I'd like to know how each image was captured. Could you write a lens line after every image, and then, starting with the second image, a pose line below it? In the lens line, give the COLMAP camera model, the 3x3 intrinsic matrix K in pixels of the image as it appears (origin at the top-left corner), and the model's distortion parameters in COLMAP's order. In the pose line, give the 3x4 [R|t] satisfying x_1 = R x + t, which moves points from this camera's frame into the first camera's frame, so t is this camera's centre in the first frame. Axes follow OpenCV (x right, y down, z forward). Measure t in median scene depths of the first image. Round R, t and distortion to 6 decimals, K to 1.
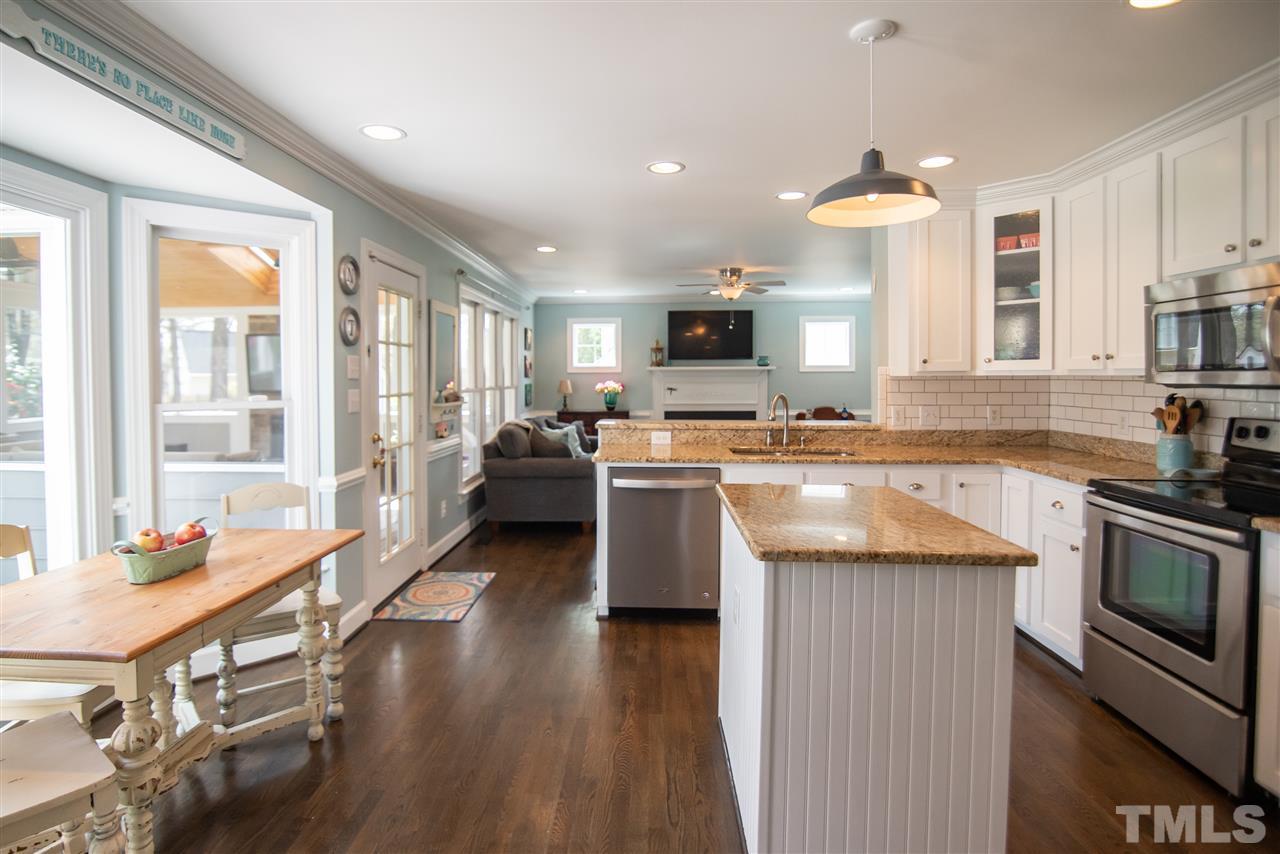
lens RADIAL K [[629.1, 0, 609.3], [0, 629.1, 386.3], [0, 0, 1]] dist [-0.003567, -0.000978]
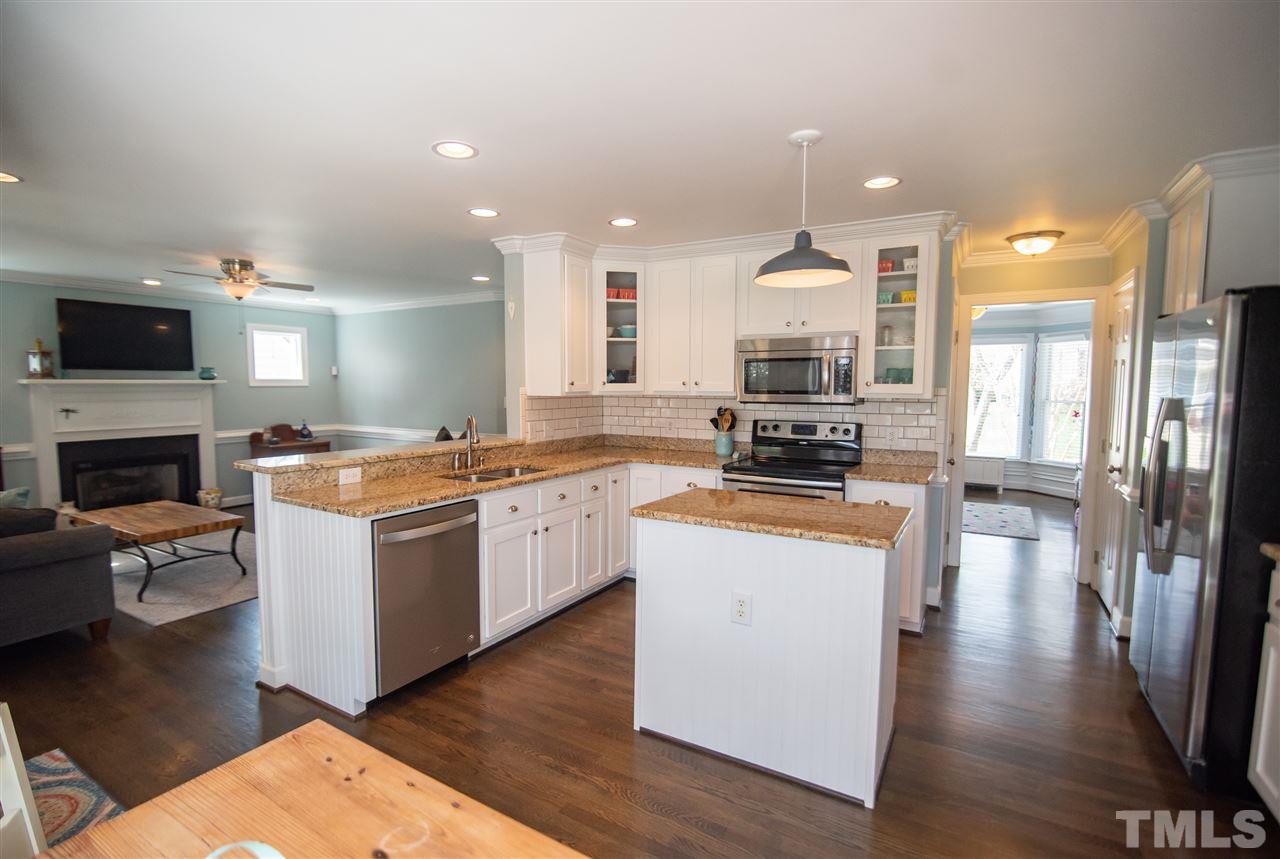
lens RADIAL K [[596.6, 0, 607.3], [0, 596.6, 435.3], [0, 0, 1]] dist [-0.012027, -0.000623]
pose [[0.497965, -0.068947, 0.864452, -0.415056], [0.012036, 0.997288, 0.072609, -0.021339], [-0.867114, -0.025752, 0.497444, 0.345637]]
